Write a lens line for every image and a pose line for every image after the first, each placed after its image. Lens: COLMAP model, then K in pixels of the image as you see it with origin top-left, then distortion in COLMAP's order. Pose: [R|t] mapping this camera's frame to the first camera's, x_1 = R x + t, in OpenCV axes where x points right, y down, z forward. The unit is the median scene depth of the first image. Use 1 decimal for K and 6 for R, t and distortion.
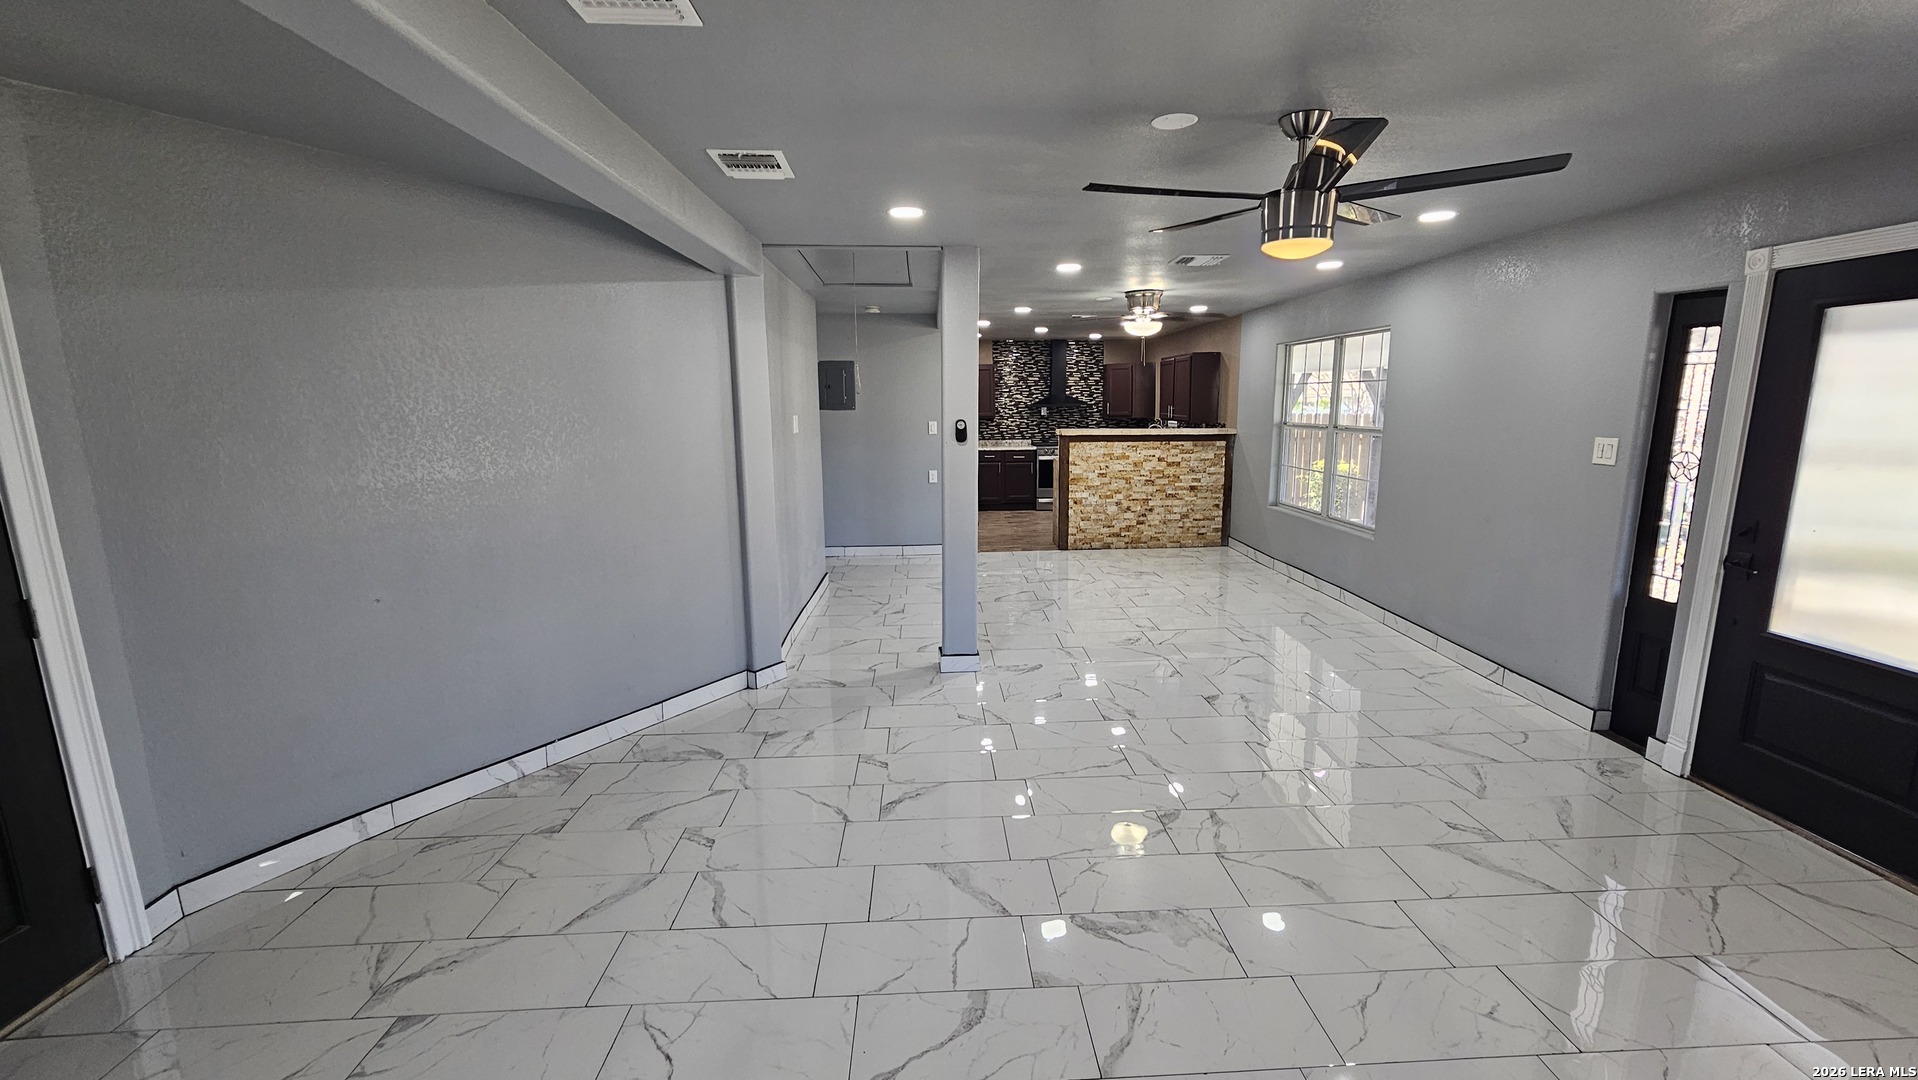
lens RADIAL K [[782.2, 0, 968.3], [0, 782.2, 541.0], [0, 0, 1]] dist [0.000336, 0.000023]
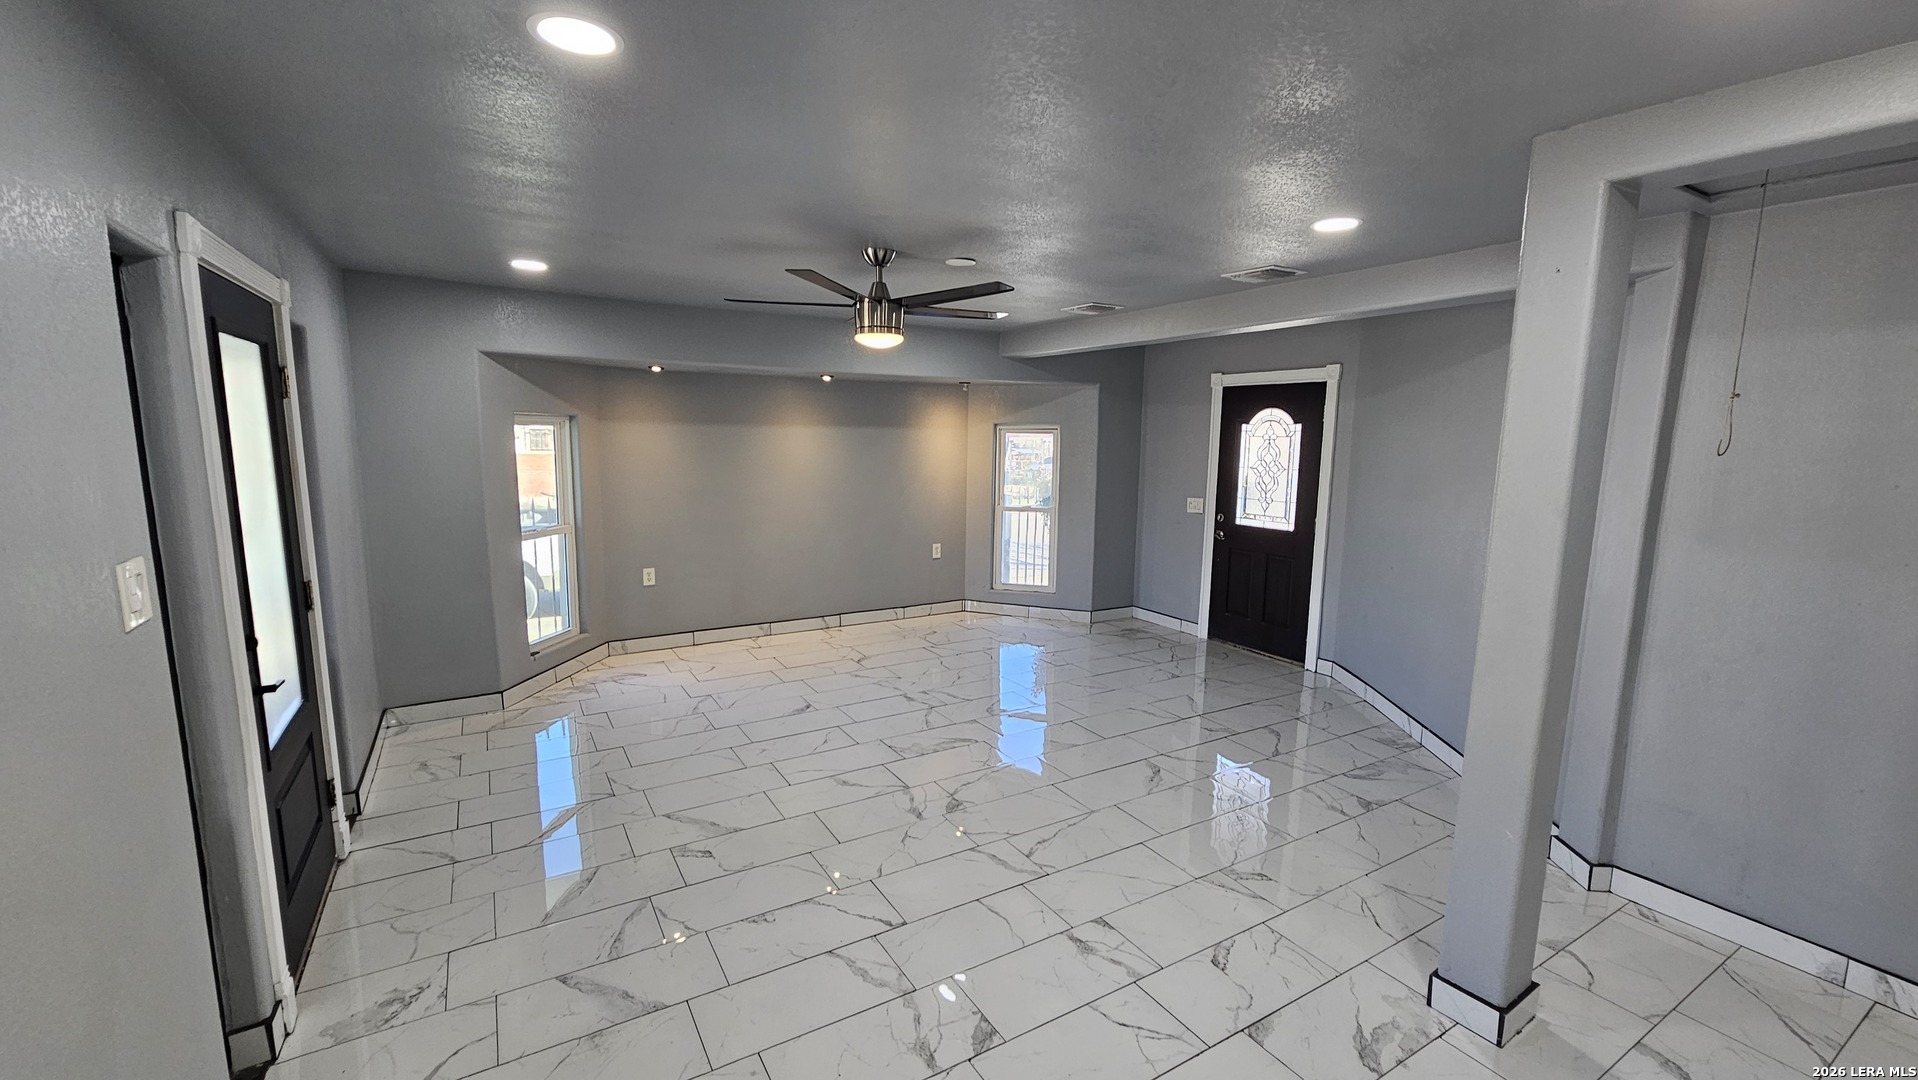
lens RADIAL K [[782.2, 0, 960.2], [0, 782.2, 545.1], [0, 0, 1]] dist [0.000336, 0.000023]
pose [[-0.882626, 0.059676, -0.466273, 0.685880], [-0.096286, 0.947927, 0.303584, -0.325599], [0.460110, 0.312847, -0.830919, 1.656740]]
